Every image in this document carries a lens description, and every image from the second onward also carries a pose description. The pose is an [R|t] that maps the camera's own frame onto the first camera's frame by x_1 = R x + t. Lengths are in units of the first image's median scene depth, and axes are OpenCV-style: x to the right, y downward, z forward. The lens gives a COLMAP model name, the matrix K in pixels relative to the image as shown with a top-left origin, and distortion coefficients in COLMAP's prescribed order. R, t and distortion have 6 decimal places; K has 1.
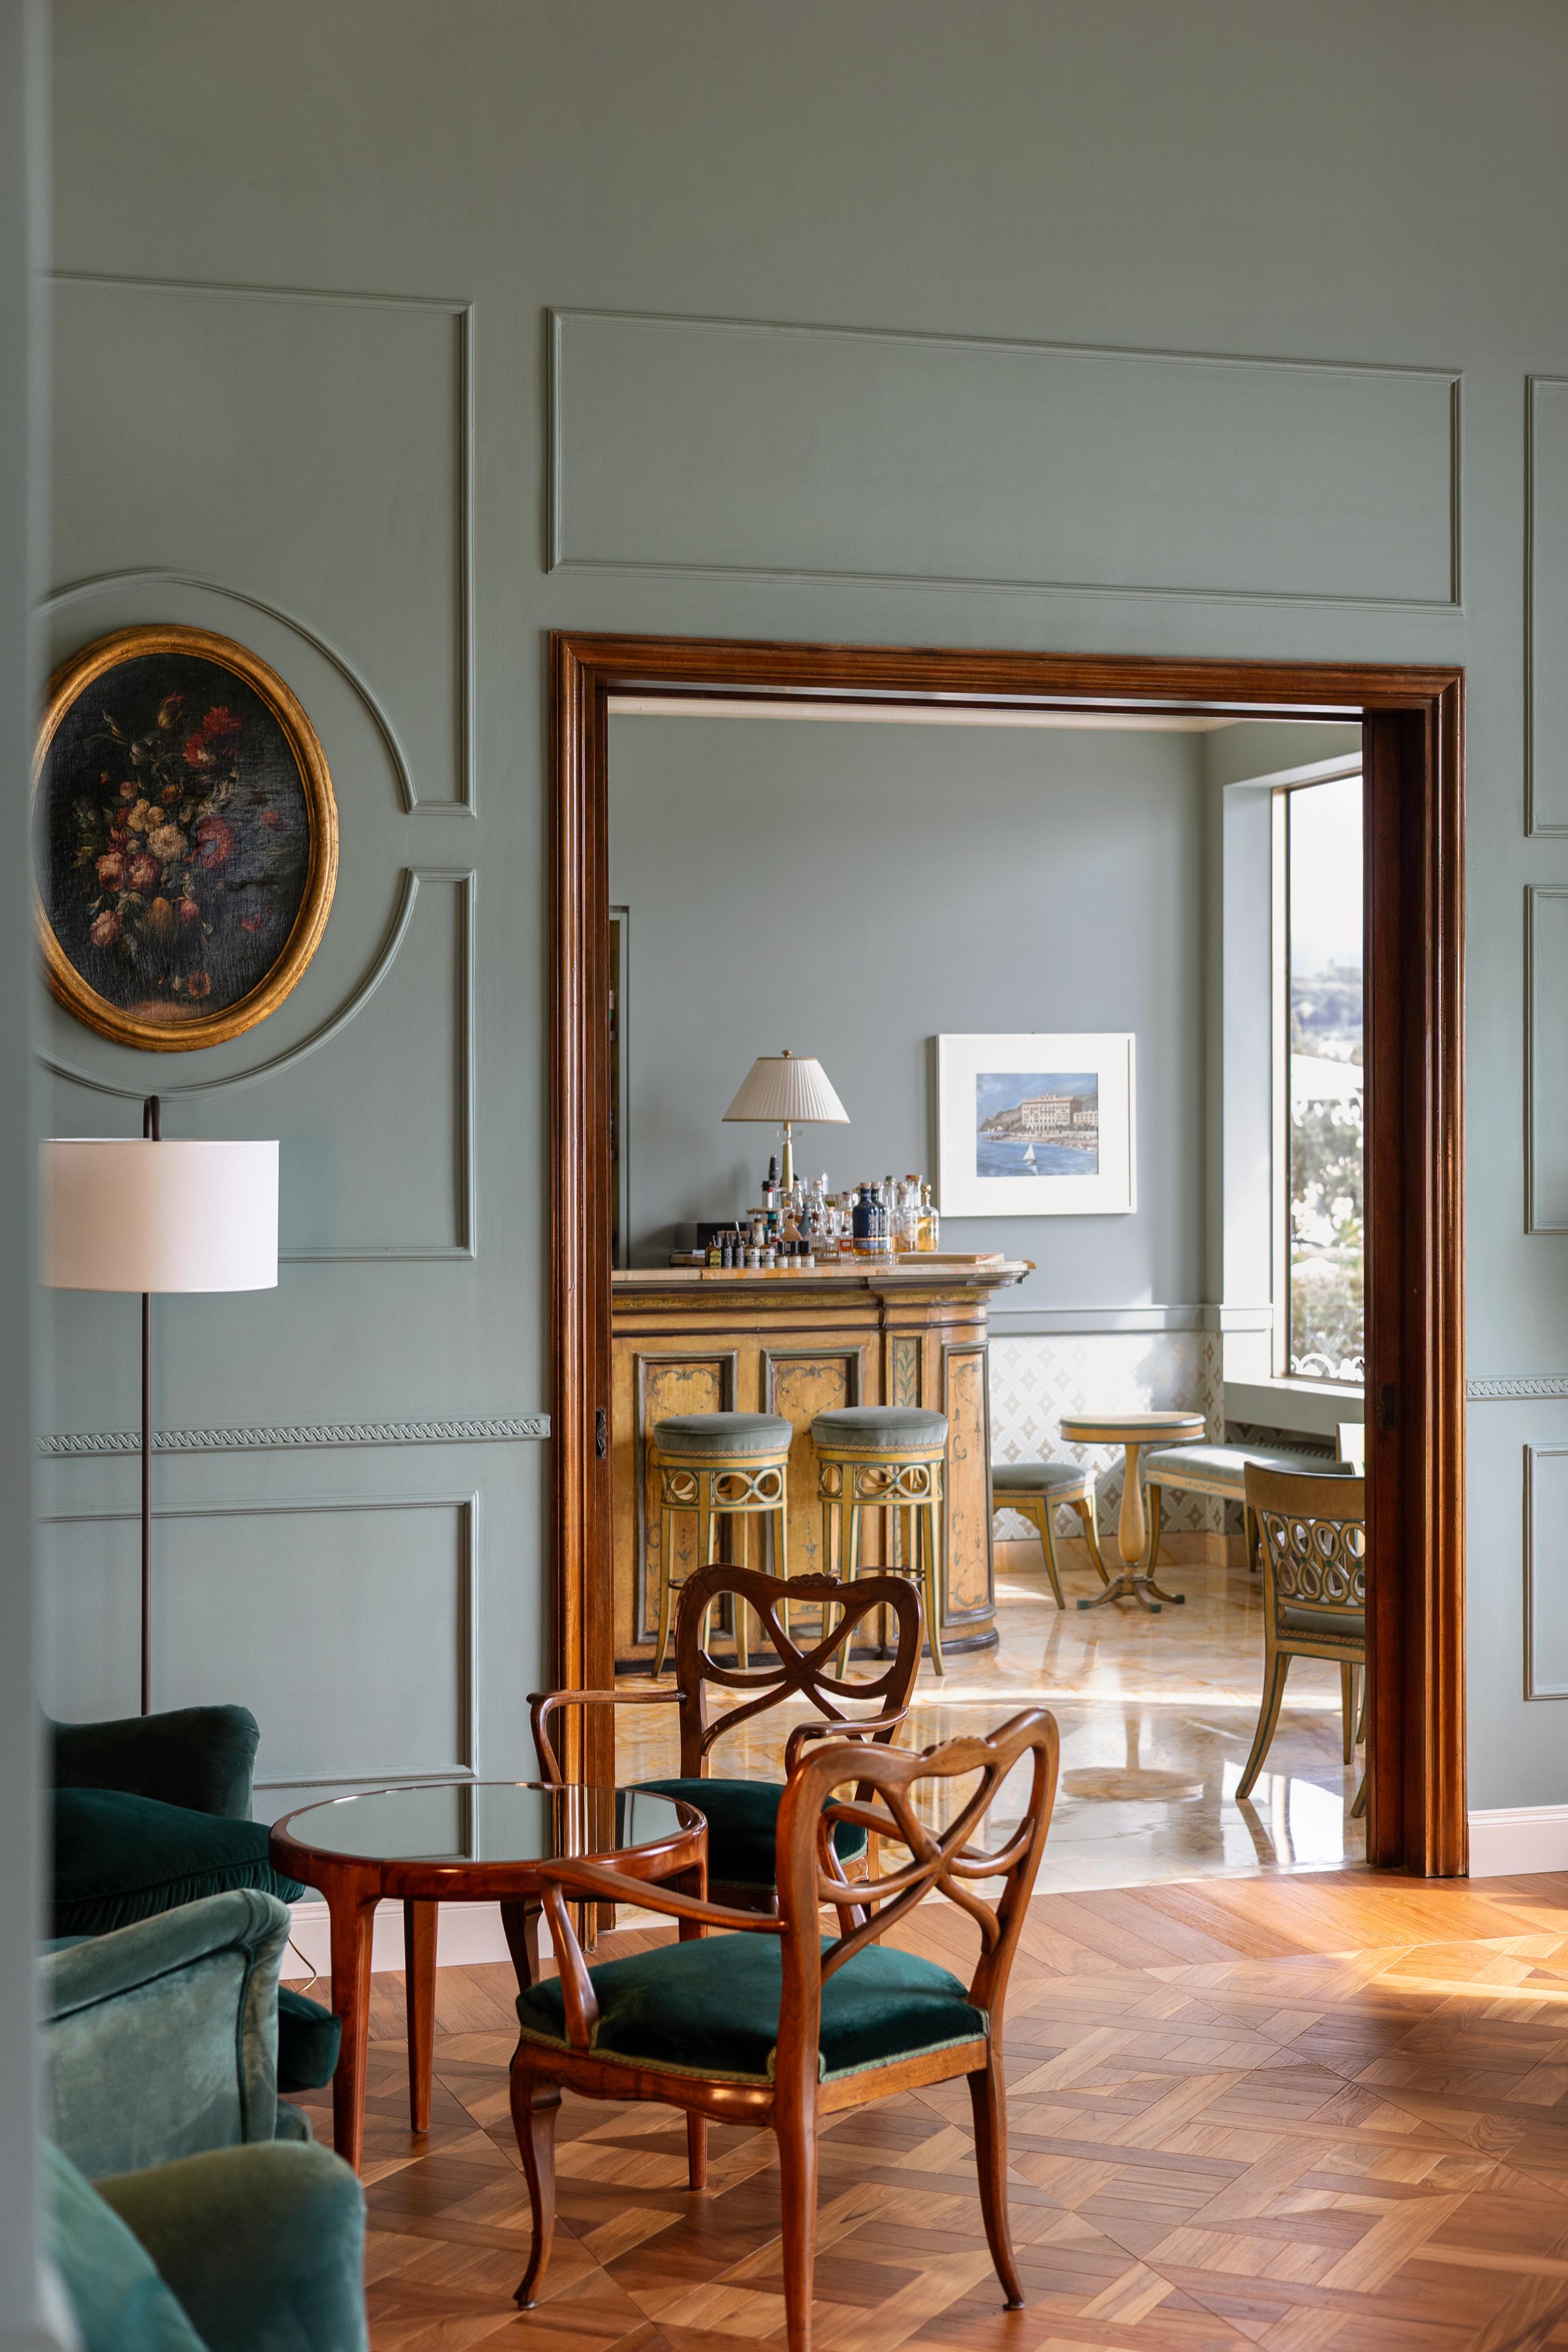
lens RADIAL K [[3589.1, 0, 784.0], [0, 3589.1, 1176.0], [0, 0, 1]] dist [0.031632, -0.111362]
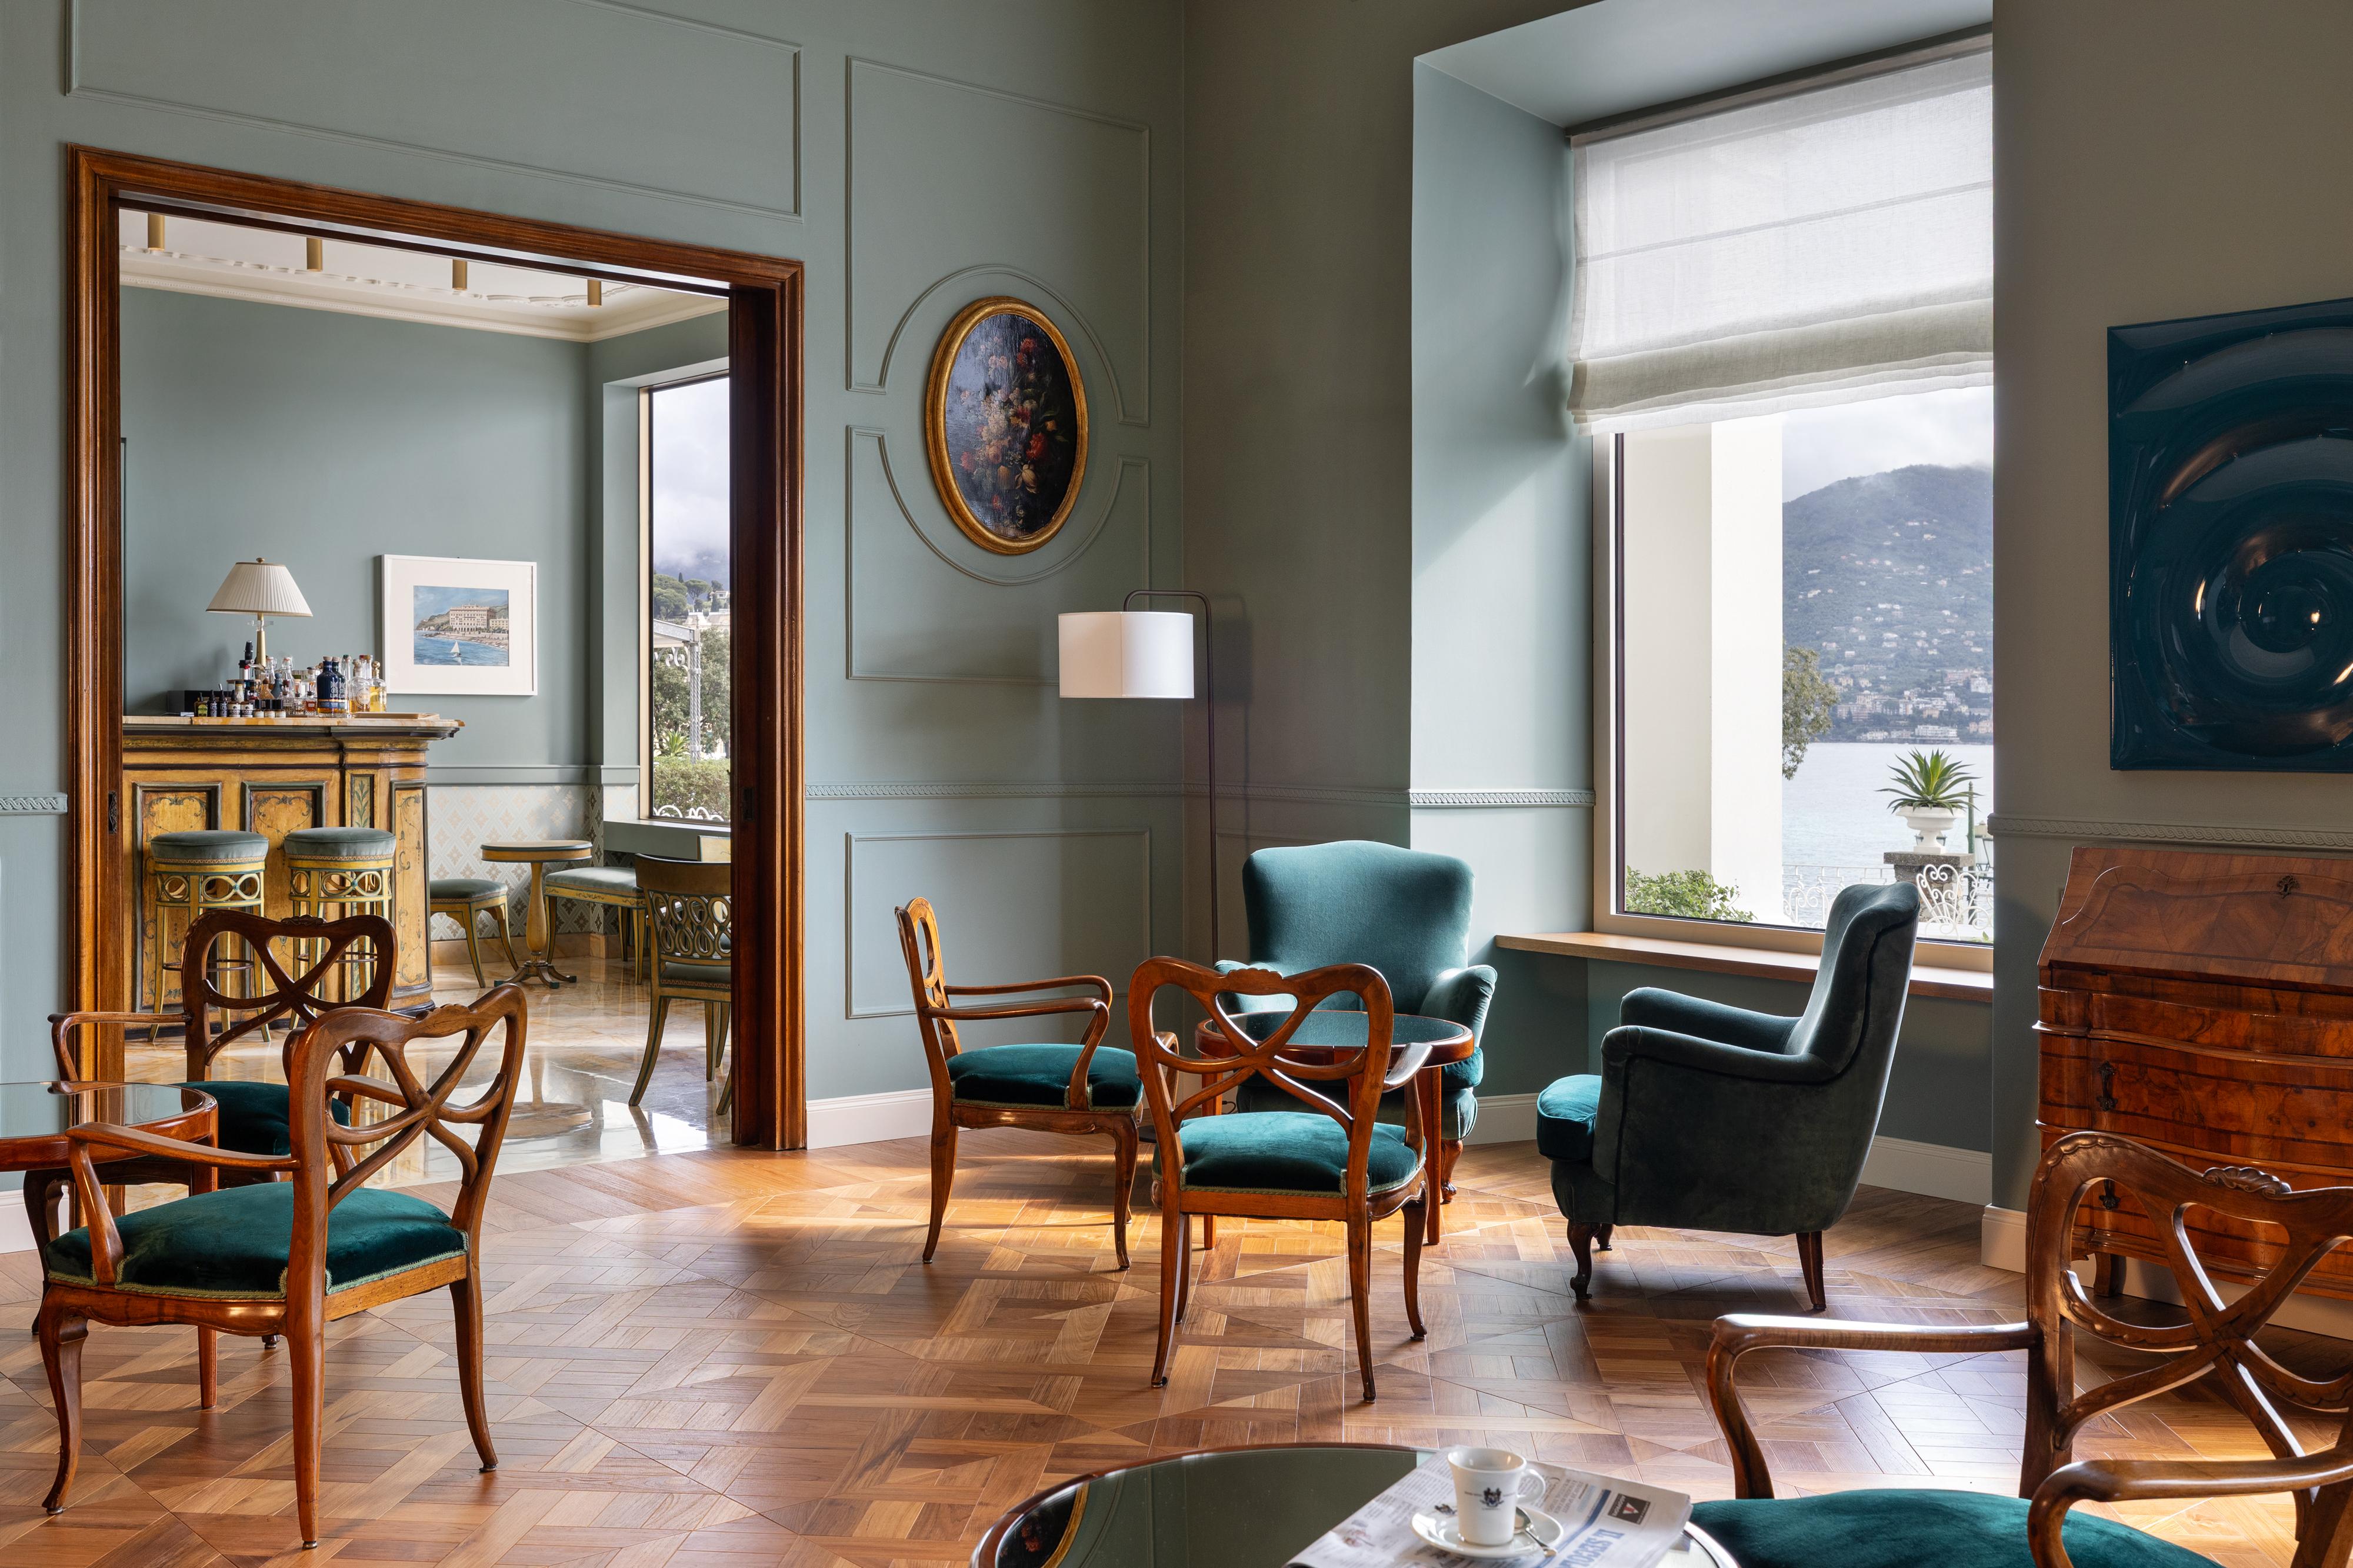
lens RADIAL K [[2380.0, 0, 1176.5], [0, 2380.0, 784.0], [0, 0, 1]] dist [0.003738, -0.005530]
pose [[0.927227, 0.001302, 0.374498, -0.018048], [0.000049, 0.999994, -0.003599, 0.061760], [-0.374500, 0.003356, 0.927221, 0.114255]]
